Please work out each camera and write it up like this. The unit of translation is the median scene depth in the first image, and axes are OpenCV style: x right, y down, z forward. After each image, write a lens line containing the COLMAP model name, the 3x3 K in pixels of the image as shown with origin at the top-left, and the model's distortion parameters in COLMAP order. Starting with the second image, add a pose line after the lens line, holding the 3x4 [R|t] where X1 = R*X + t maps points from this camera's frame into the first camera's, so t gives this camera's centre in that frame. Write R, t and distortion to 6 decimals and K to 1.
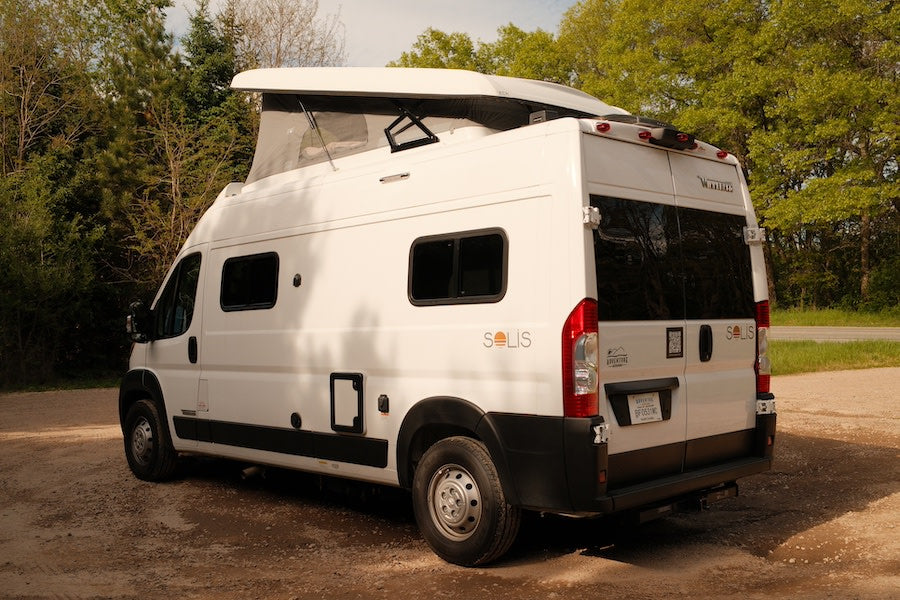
lens RADIAL K [[930.1, 0, 450.0], [0, 930.1, 300.0], [0, 0, 1]] dist [-0.003962, 0.024248]
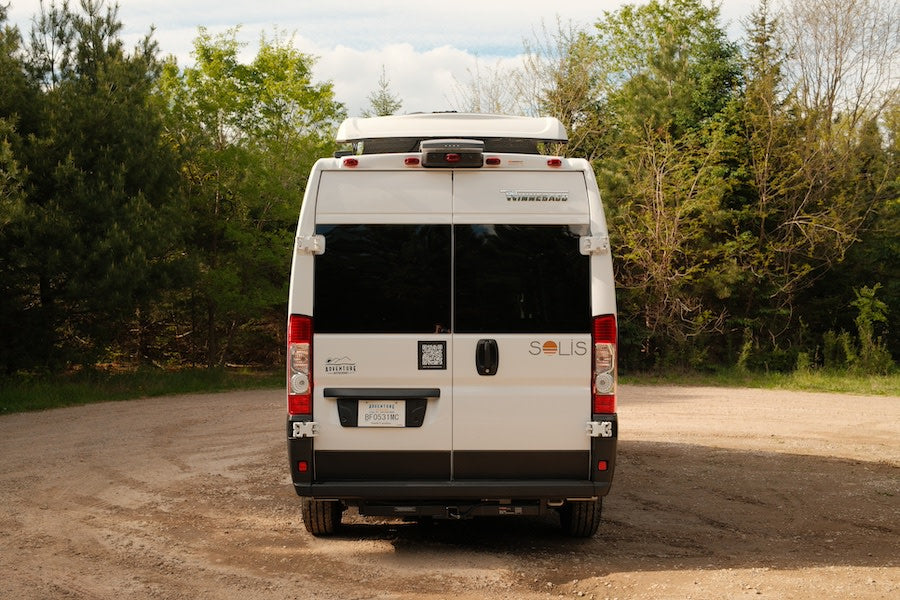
lens RADIAL K [[930.1, 0, 450.0], [0, 930.1, 300.0], [0, 0, 1]] dist [-0.003962, 0.024248]
pose [[0.719736, -0.003576, -0.694239, 0.583076], [0.005148, 0.999987, 0.000187, -0.010012], [0.694229, -0.003709, 0.719744, 0.149745]]
